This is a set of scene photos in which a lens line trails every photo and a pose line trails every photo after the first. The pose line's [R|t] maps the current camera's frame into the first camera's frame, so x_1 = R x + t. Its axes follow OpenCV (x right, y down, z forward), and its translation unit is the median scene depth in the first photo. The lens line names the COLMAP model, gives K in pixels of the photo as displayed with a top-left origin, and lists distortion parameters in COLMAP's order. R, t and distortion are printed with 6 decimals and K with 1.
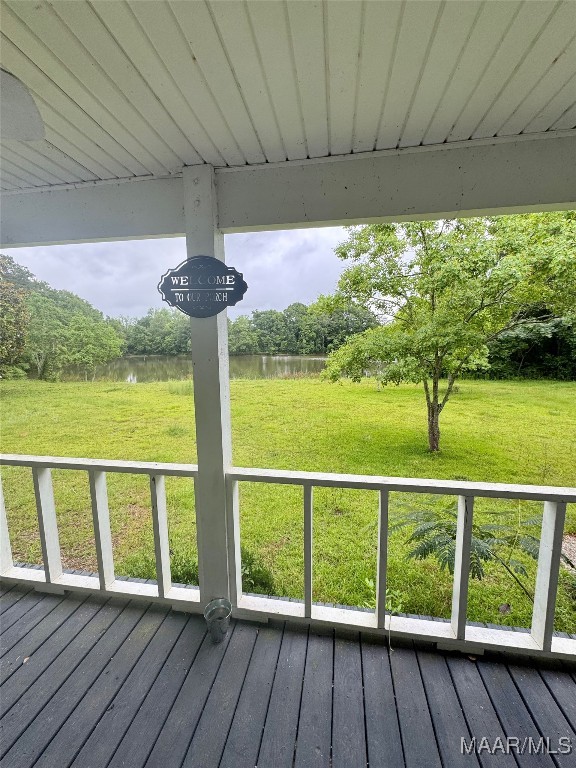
lens RADIAL K [[306.7, 0, 291.9], [0, 306.7, 386.9], [0, 0, 1]] dist [-0.006564, 0.001499]
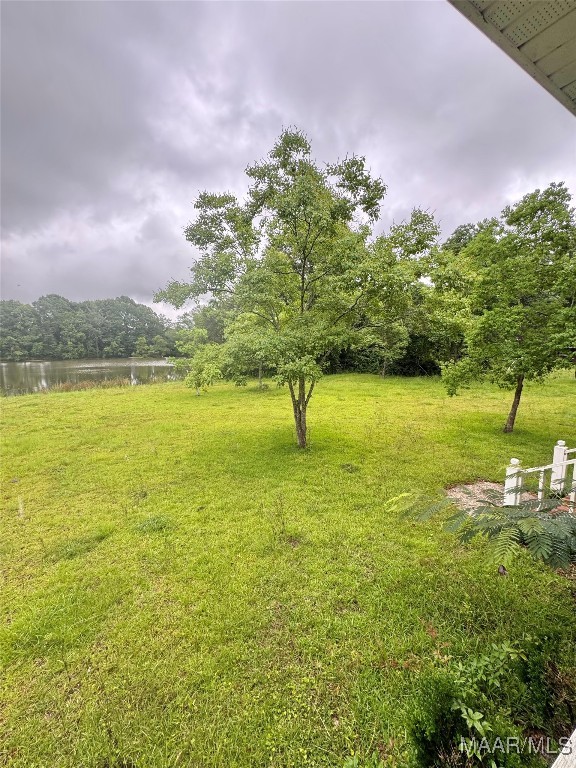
lens RADIAL K [[306.7, 0, 288.5], [0, 306.7, 384.4], [0, 0, 1]] dist [-0.006564, 0.001499]
pose [[0.778074, -0.071523, 0.624087, -0.195843], [0.083563, 0.996452, 0.010016, -0.014121], [-0.622590, 0.044357, 0.781290, 0.192763]]
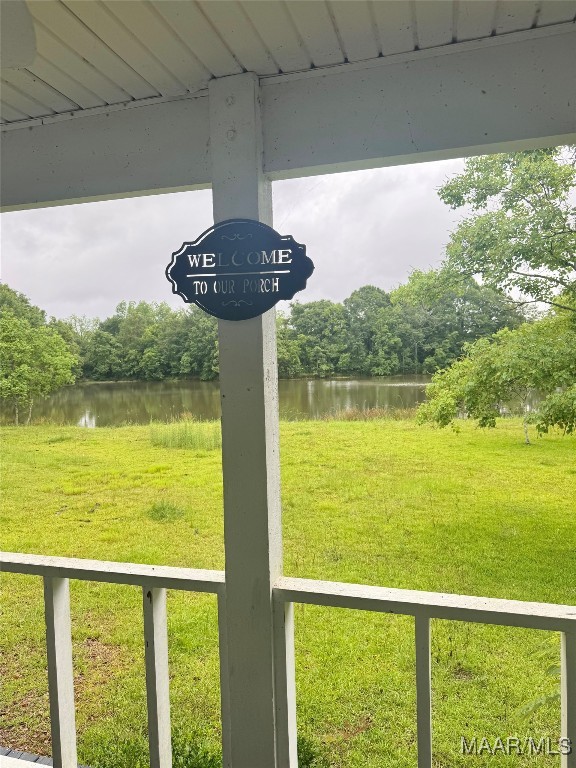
lens RADIAL K [[543.4, 0, 288.9], [0, 543.4, 391.7], [0, 0, 1]] dist [0.048044, -0.053771]
pose [[0.991767, -0.008674, -0.127762, -0.010760], [-0.001402, 0.996908, -0.078561, -0.000319], [0.128049, 0.078094, 0.988688, -0.005746]]
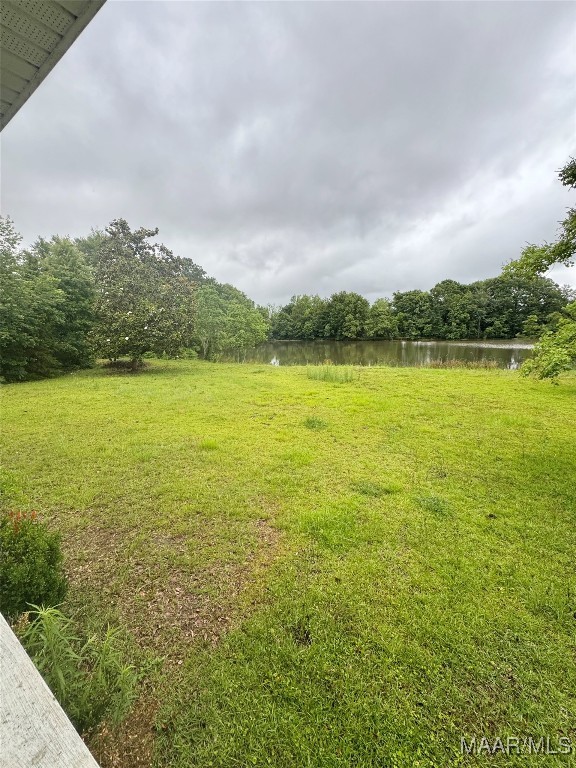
lens RADIAL K [[306.7, 0, 289.1], [0, 306.7, 383.0], [0, 0, 1]] dist [-0.006564, 0.001499]
pose [[0.905878, 0.061408, -0.419064, -0.082029], [-0.046783, 0.997887, 0.045097, -0.010896], [0.420947, -0.021247, 0.906836, 0.175379]]
